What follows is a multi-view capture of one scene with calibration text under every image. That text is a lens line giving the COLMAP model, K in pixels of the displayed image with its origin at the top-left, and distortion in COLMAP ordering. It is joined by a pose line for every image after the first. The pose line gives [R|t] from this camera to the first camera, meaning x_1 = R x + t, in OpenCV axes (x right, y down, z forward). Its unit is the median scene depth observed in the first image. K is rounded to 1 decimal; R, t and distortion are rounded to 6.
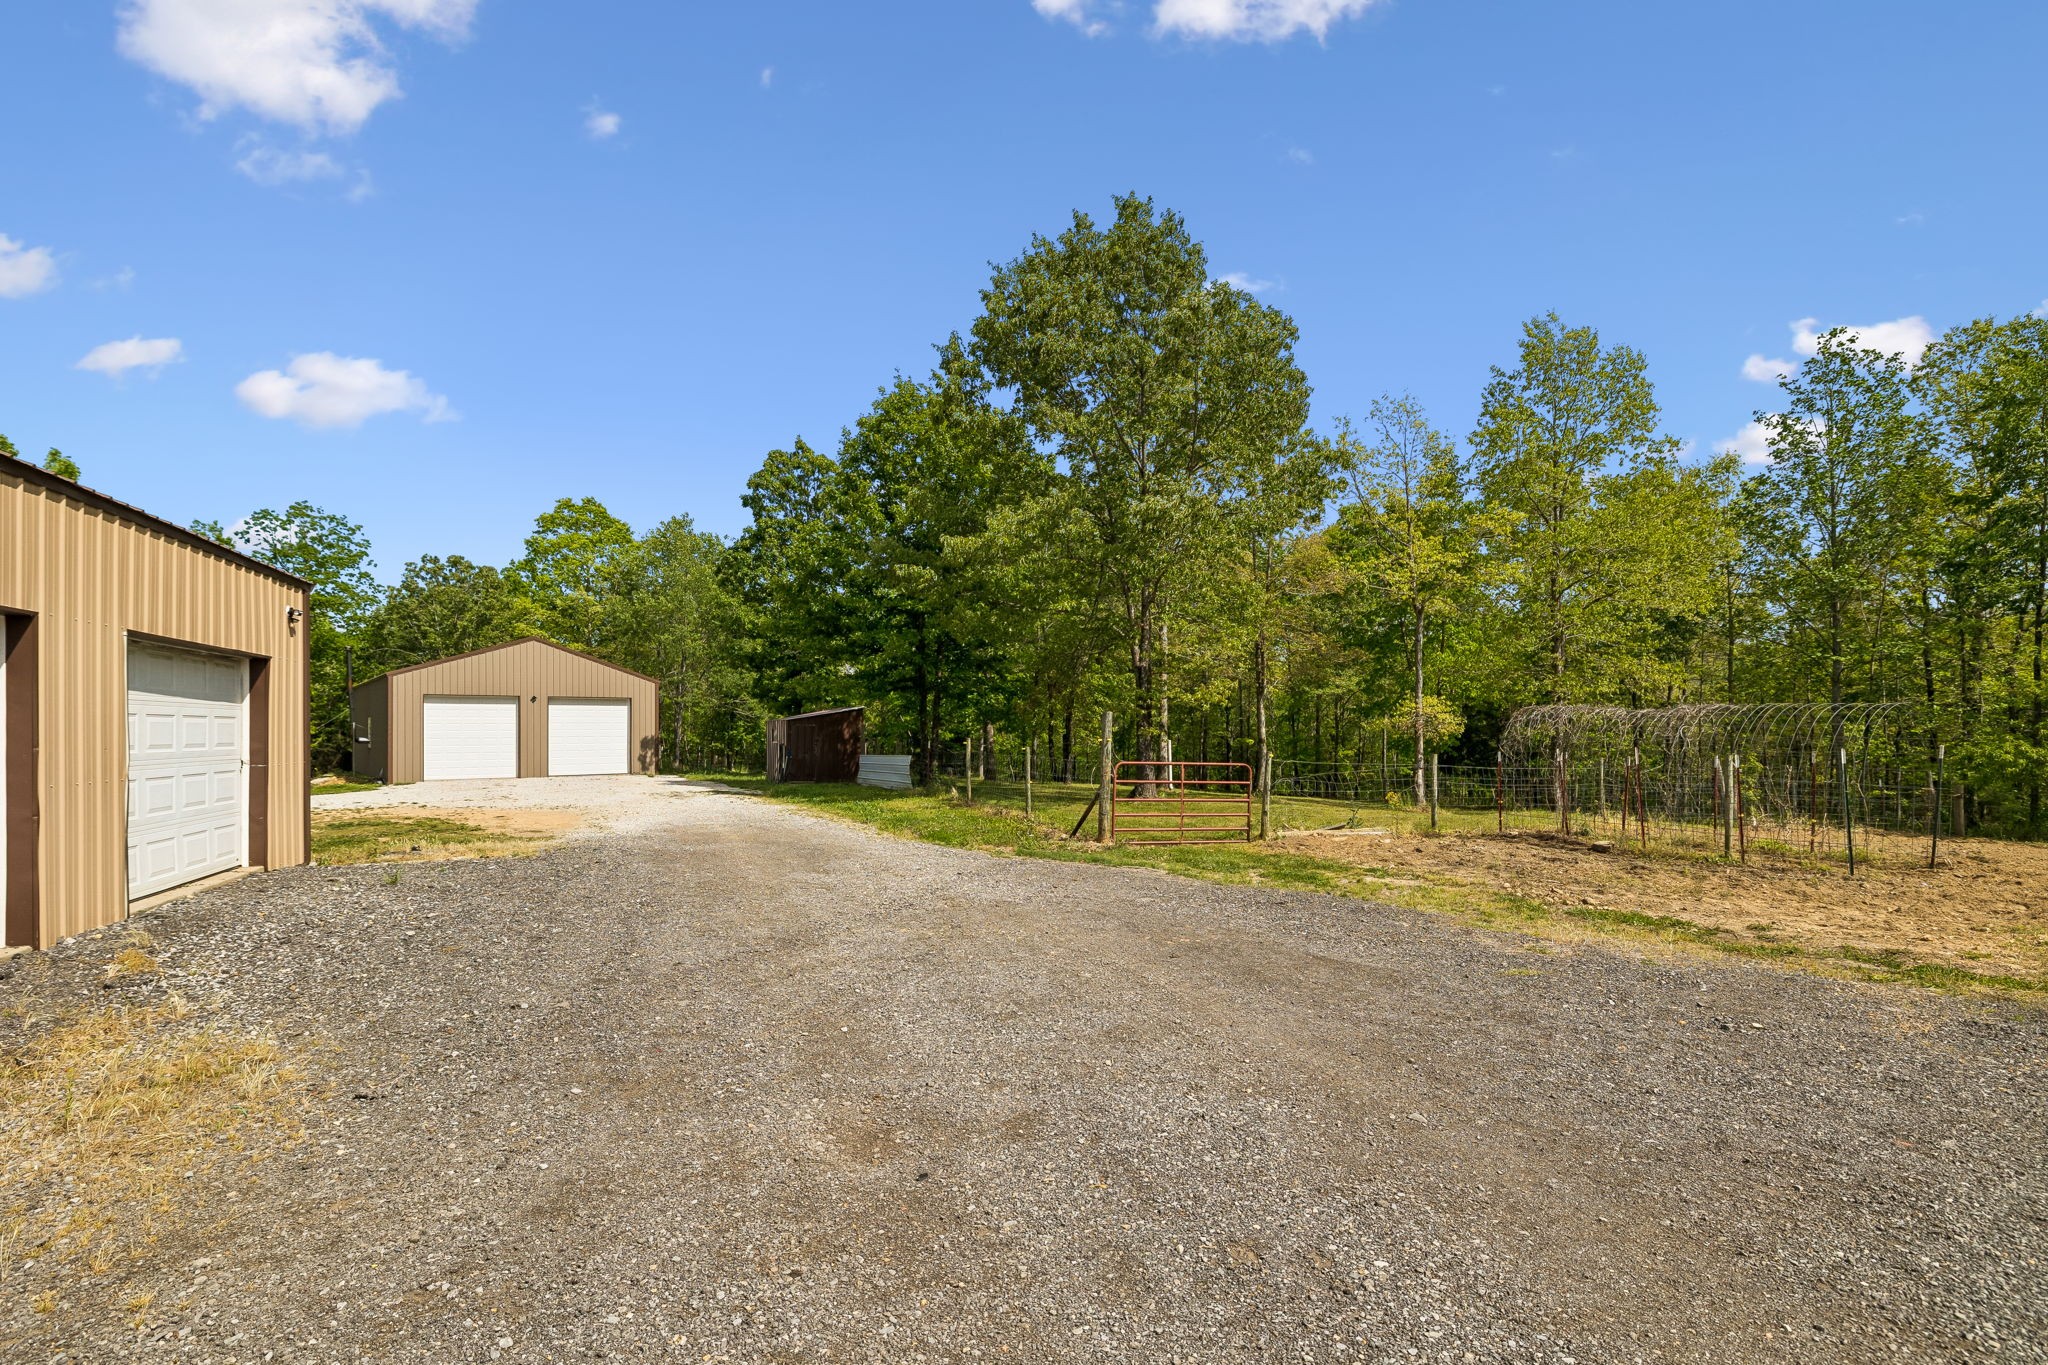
lens RADIAL K [[944.7, 0, 1024.3], [0, 944.7, 729.1], [0, 0, 1]] dist [-0.000112, 0.000036]
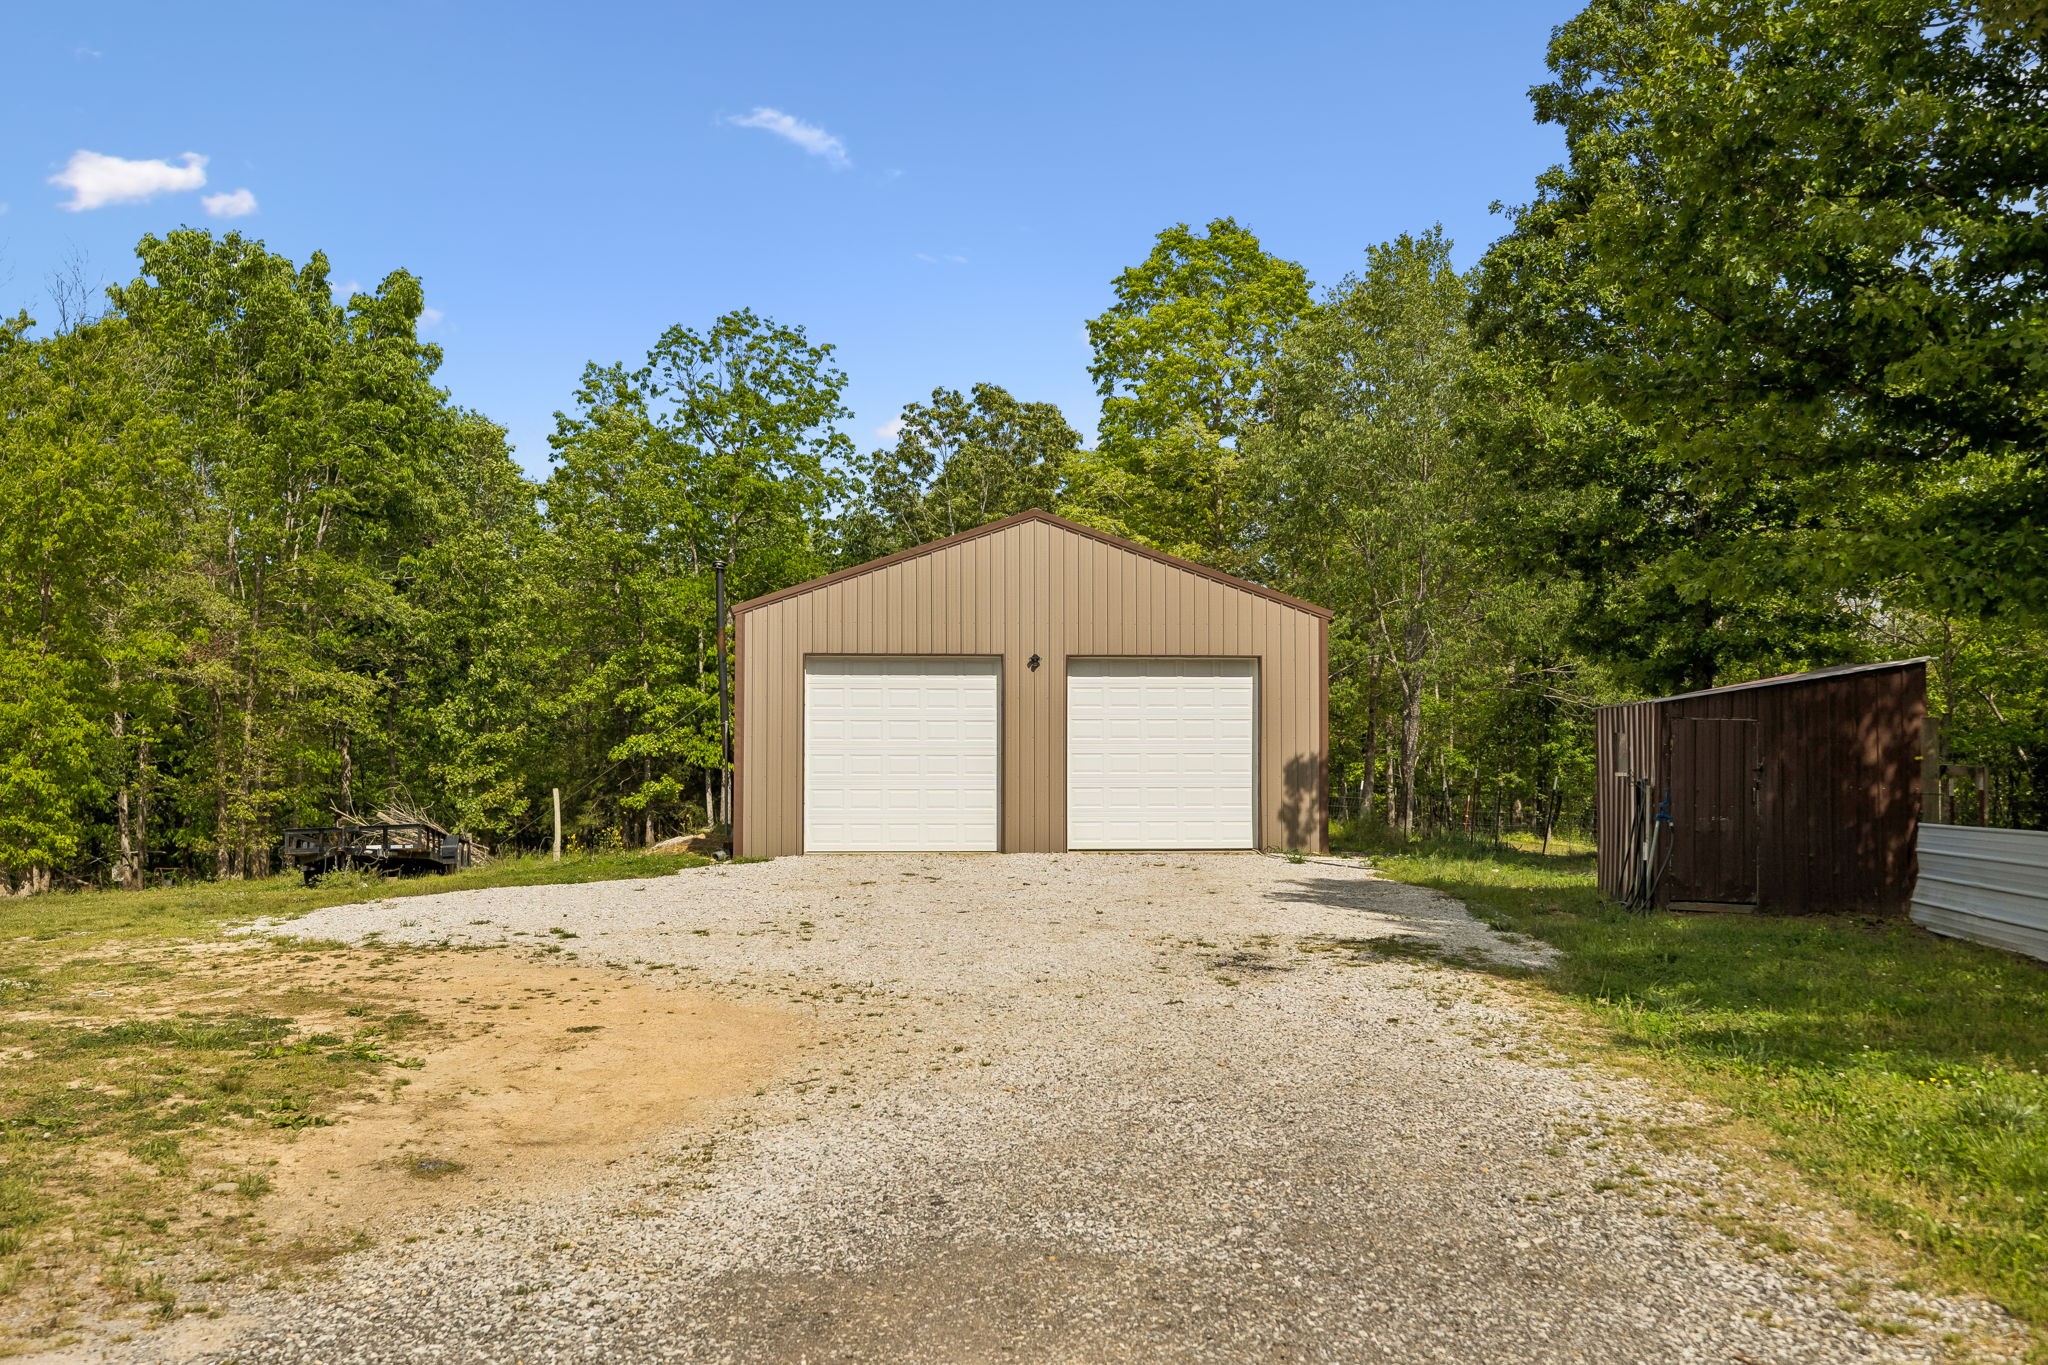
lens RADIAL K [[1853.9, 0, 1020.6], [0, 1853.9, 656.4], [0, 0, 1]] dist [-0.018524, 0.006875]
pose [[0.826652, -0.022697, -0.562256, -0.066722], [-0.004503, 0.998887, -0.046944, 0.003417], [0.562696, 0.041338, 0.825630, 0.306586]]
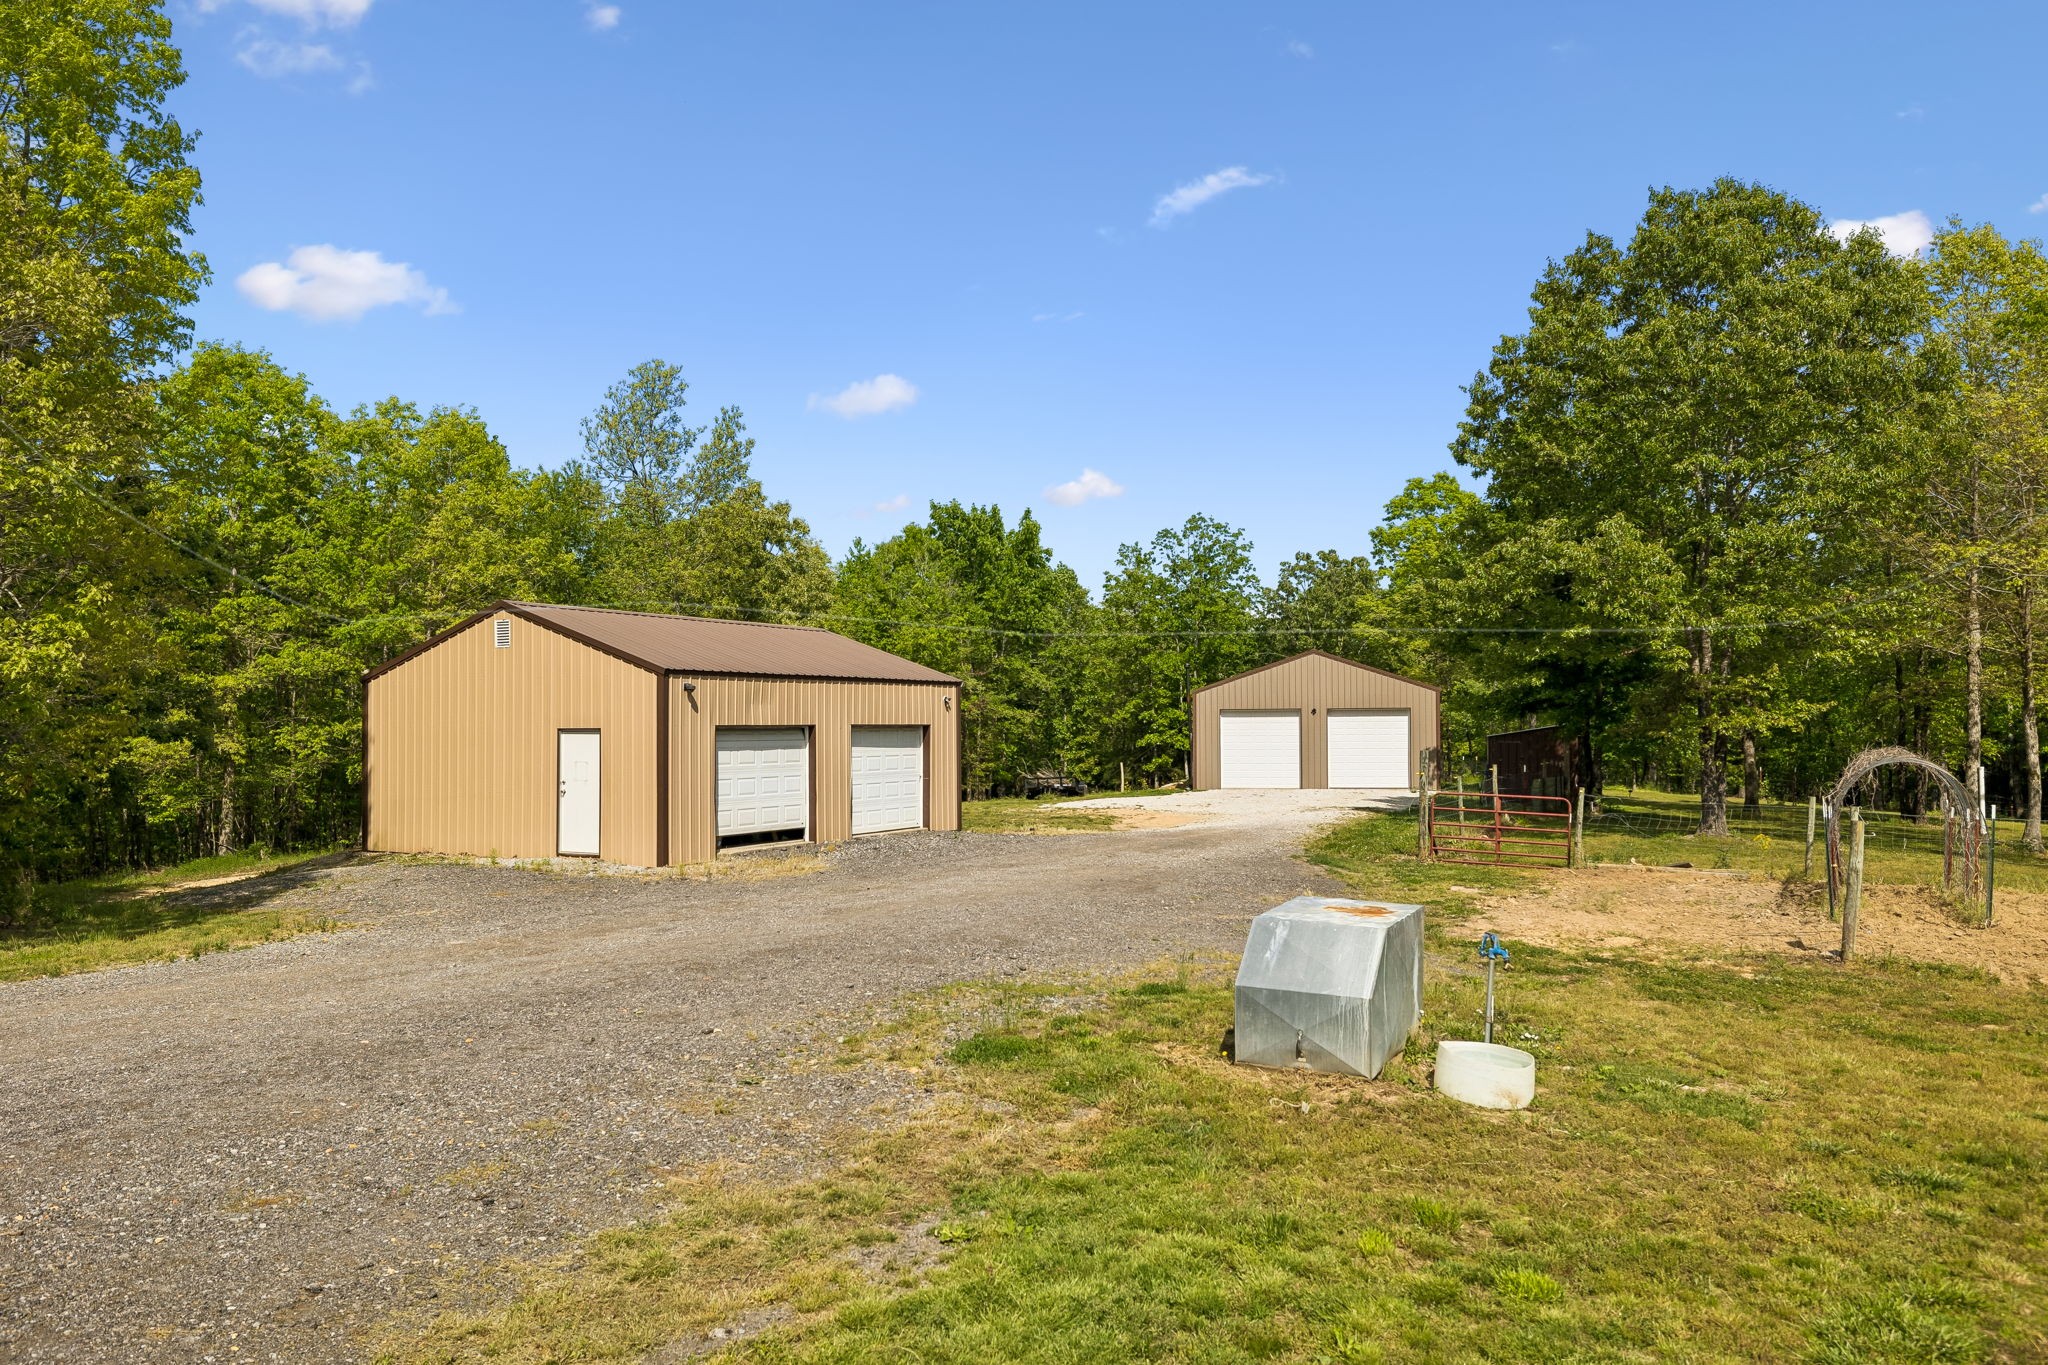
lens RADIAL K [[1471.5, 0, 1024.5], [0, 1471.5, 728.1], [0, 0, 1]] dist [-0.001554, -0.000377]
pose [[0.638672, 0.001623, -0.769477, 0.456405], [0.003631, 0.999980, 0.005123, -0.021373], [0.769470, -0.006066, 0.638654, -0.224126]]
